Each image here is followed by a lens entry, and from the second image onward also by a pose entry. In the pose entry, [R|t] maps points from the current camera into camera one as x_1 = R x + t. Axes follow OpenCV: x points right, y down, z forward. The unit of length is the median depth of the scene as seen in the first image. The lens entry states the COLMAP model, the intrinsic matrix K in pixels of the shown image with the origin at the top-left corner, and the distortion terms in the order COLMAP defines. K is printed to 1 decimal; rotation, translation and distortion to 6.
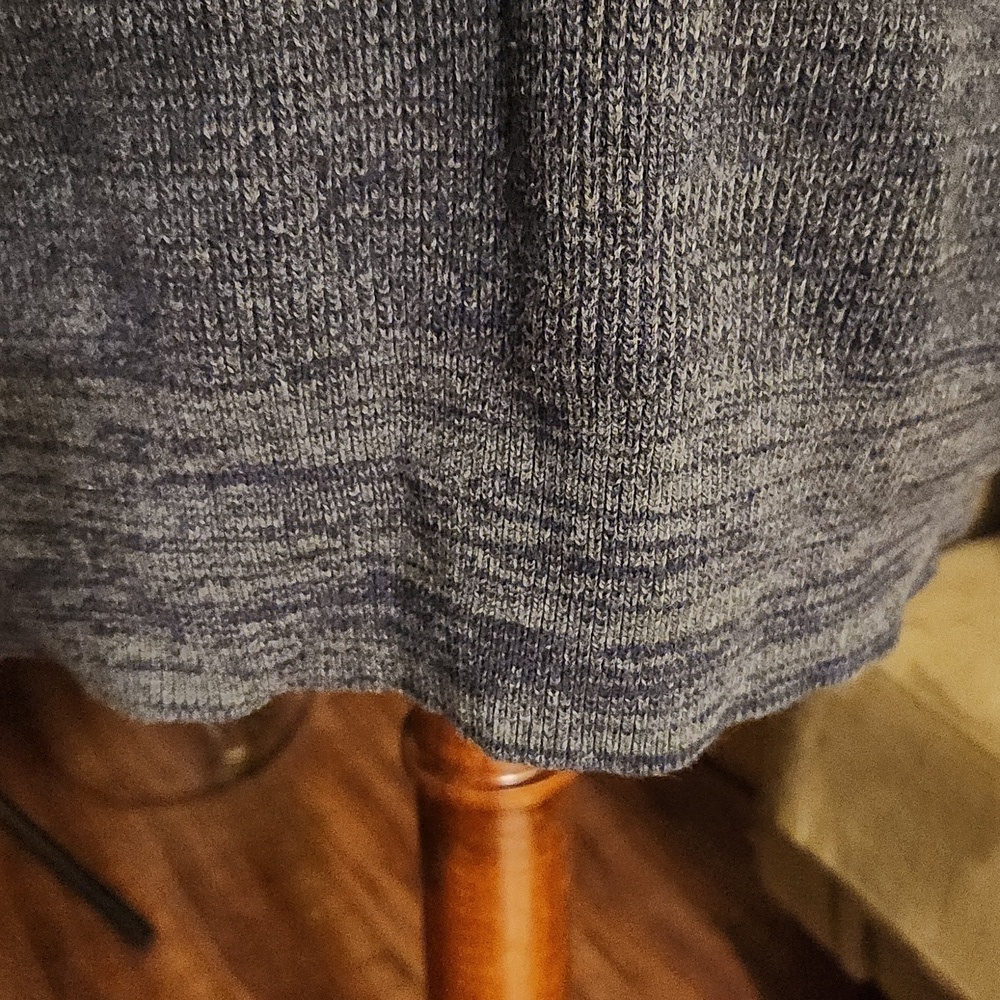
lens RADIAL K [[1295.2, 0, 500.2], [0, 1295.2, 499.8], [0, 0, 1]] dist [0.025186, 0.000000]
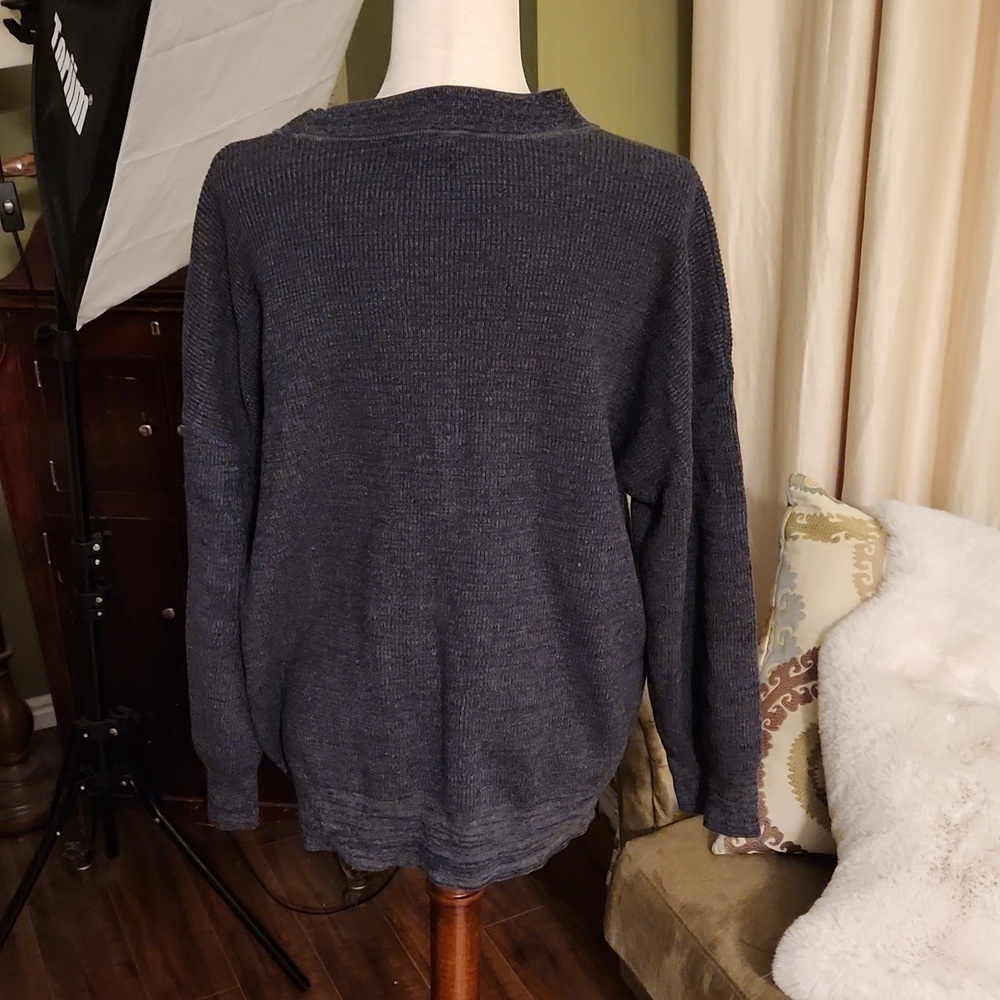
lens RADIAL K [[1295.2, 0, 499.6], [0, 1295.2, 500.5], [0, 0, 1]] dist [0.025186, 0.000000]
pose [[0.993835, 0.056816, -0.095205, 0.530061], [-0.067630, 0.991118, -0.114502, -0.583859], [0.087854, 0.120235, 0.988850, -3.370822]]
